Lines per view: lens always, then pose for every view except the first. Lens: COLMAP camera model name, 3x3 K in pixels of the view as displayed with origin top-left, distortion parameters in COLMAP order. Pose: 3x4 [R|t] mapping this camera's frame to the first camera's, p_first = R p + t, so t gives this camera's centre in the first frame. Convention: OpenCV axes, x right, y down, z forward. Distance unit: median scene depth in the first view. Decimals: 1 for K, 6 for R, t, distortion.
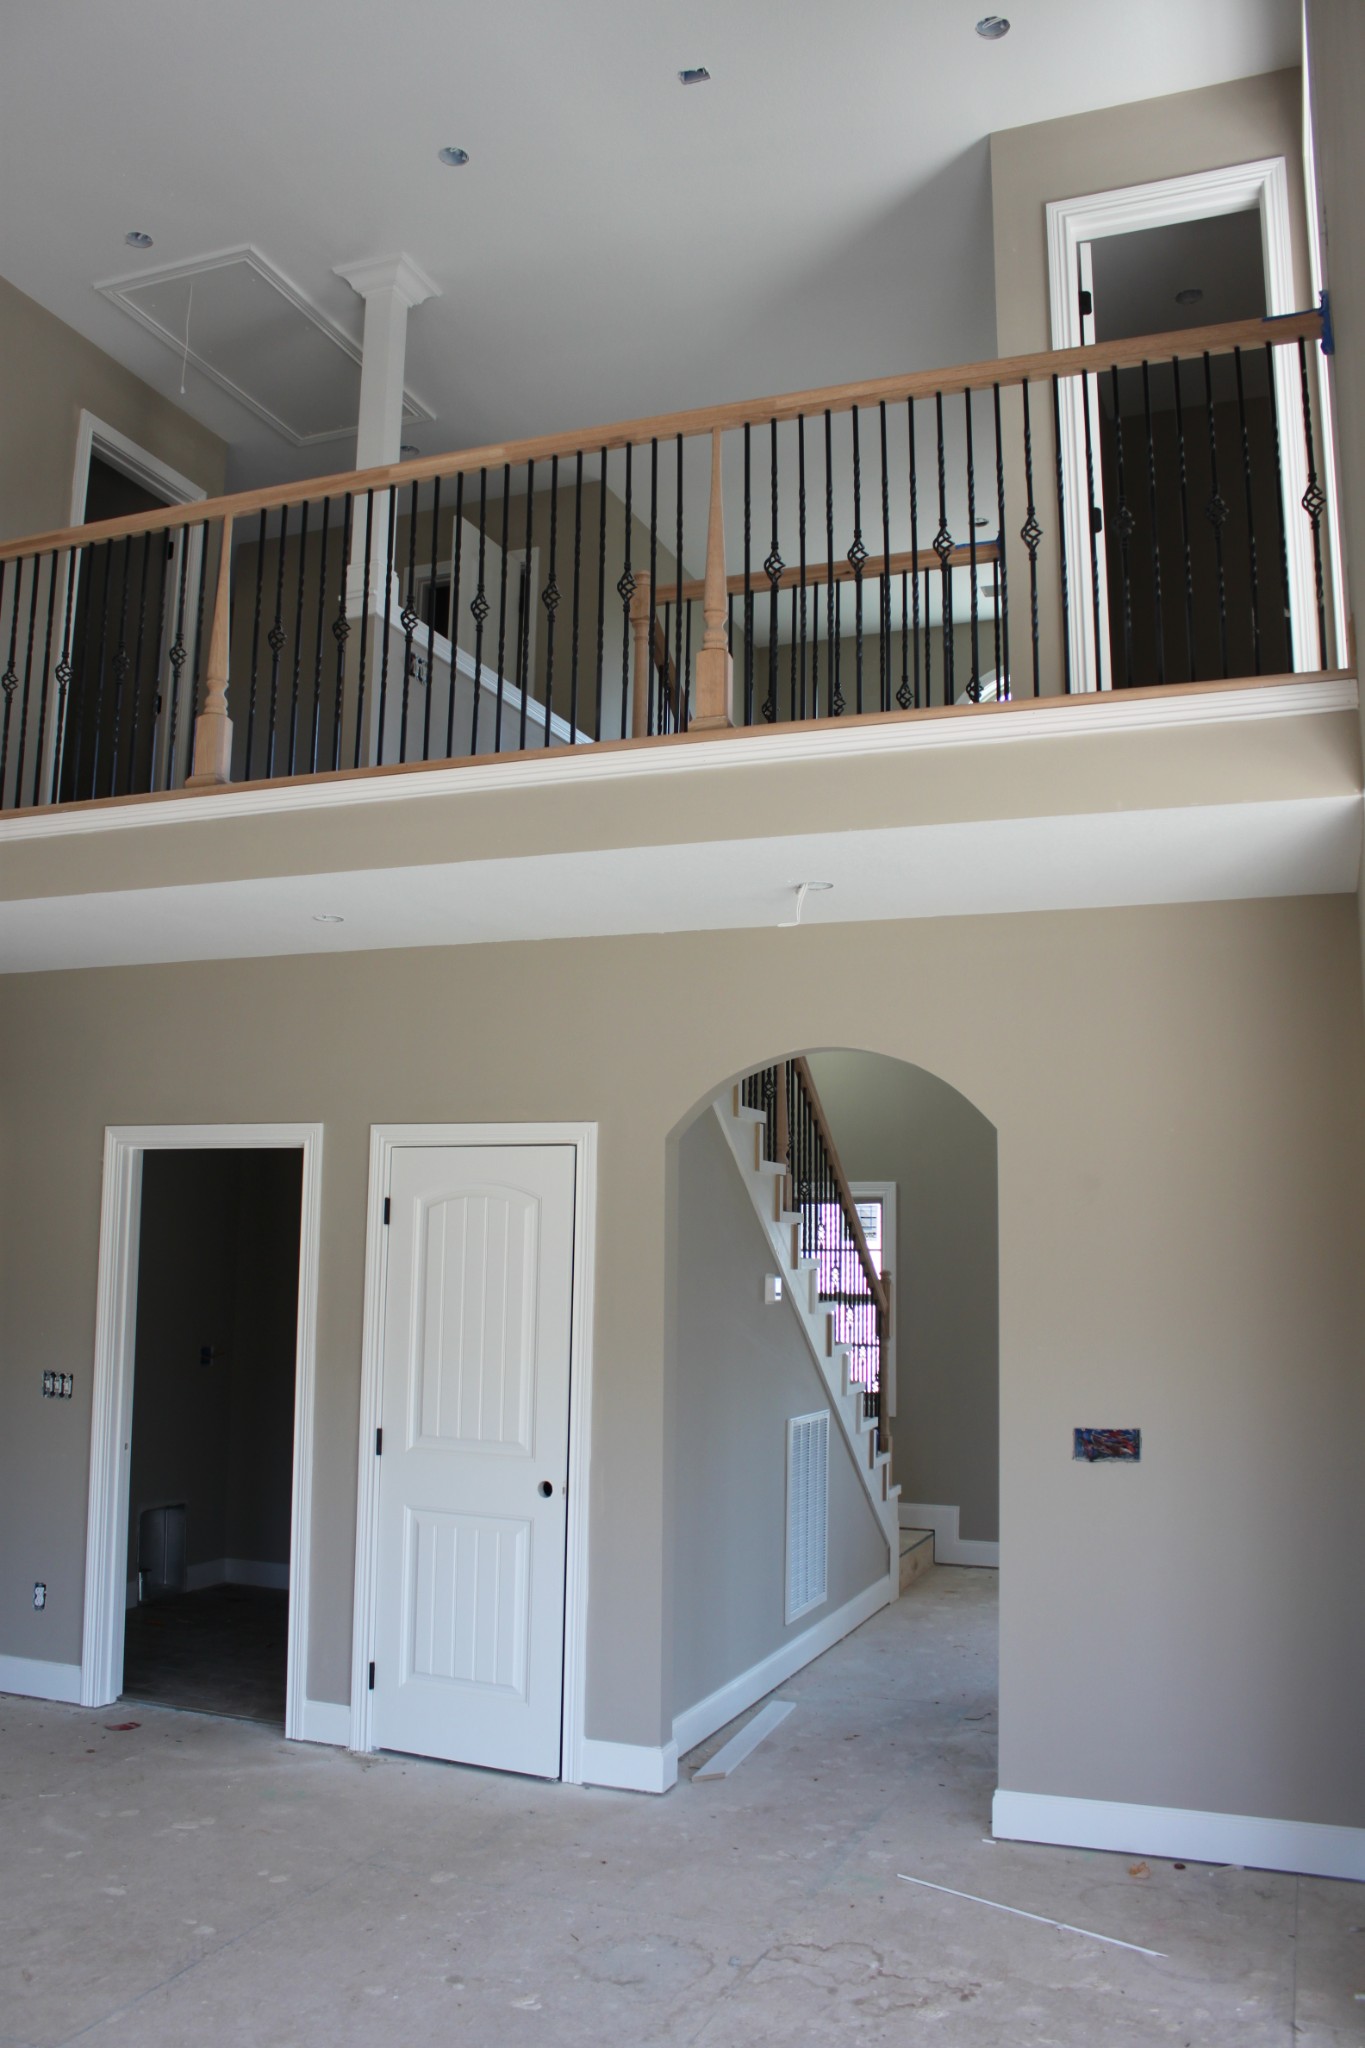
lens RADIAL K [[1696.5, 0, 671.1], [0, 1696.5, 1038.3], [0, 0, 1]] dist [-0.125082, 0.076784]
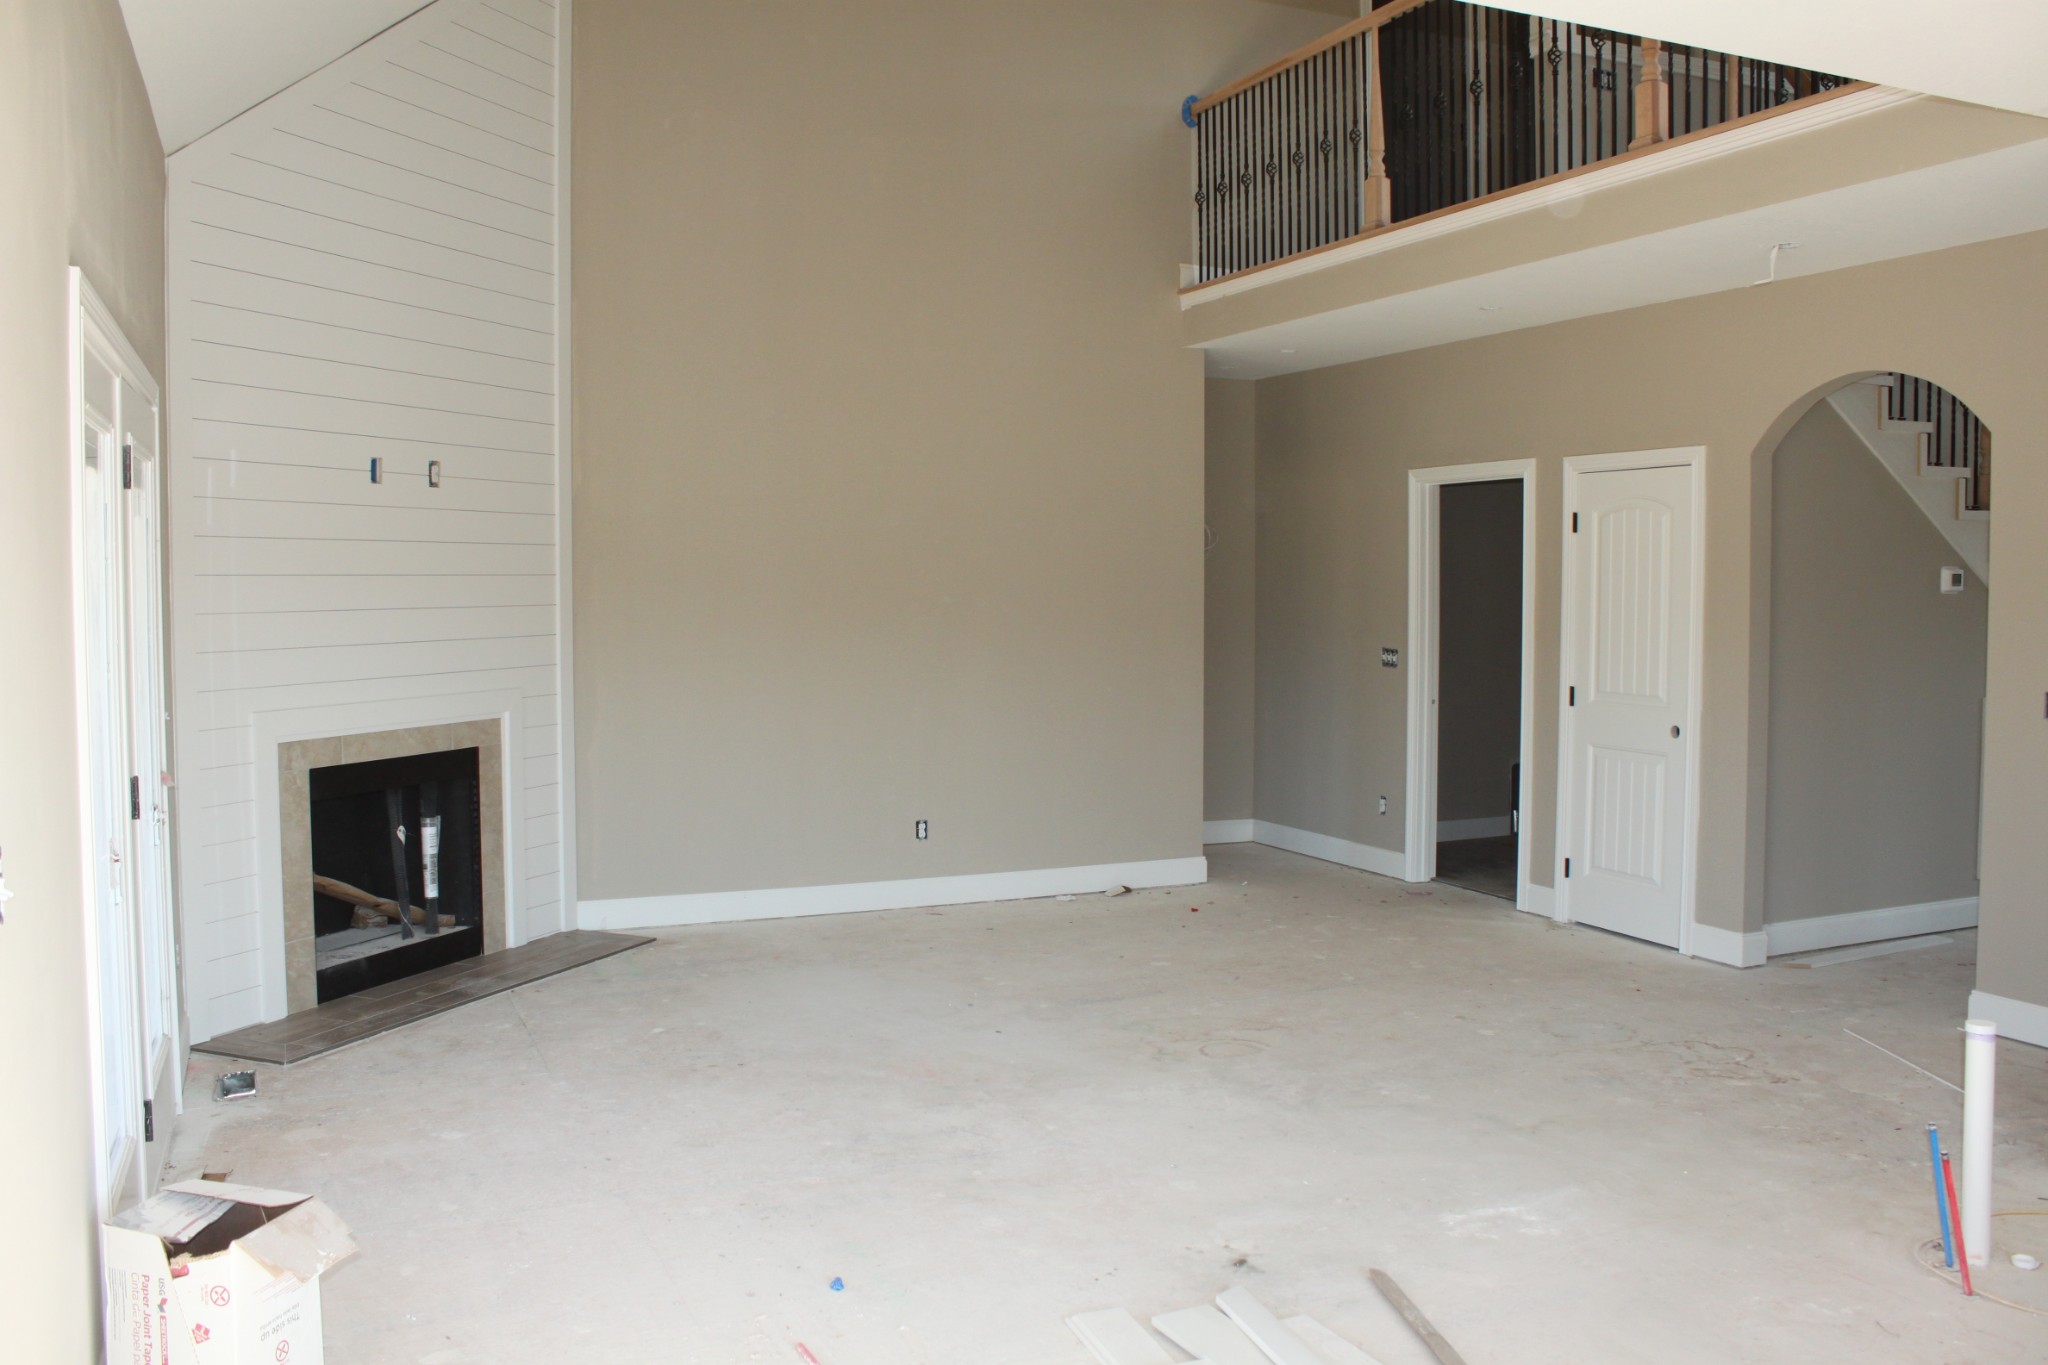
lens RADIAL K [[1696.5, 0, 1033.4], [0, 1696.5, 673.4], [0, 0, 1]] dist [-0.125082, 0.076784]
pose [[0.714752, 0.020850, -0.699067, 0.459902], [0.106857, 0.984564, 0.138620, -0.007659], [0.691166, -0.173779, 0.701491, -0.229065]]
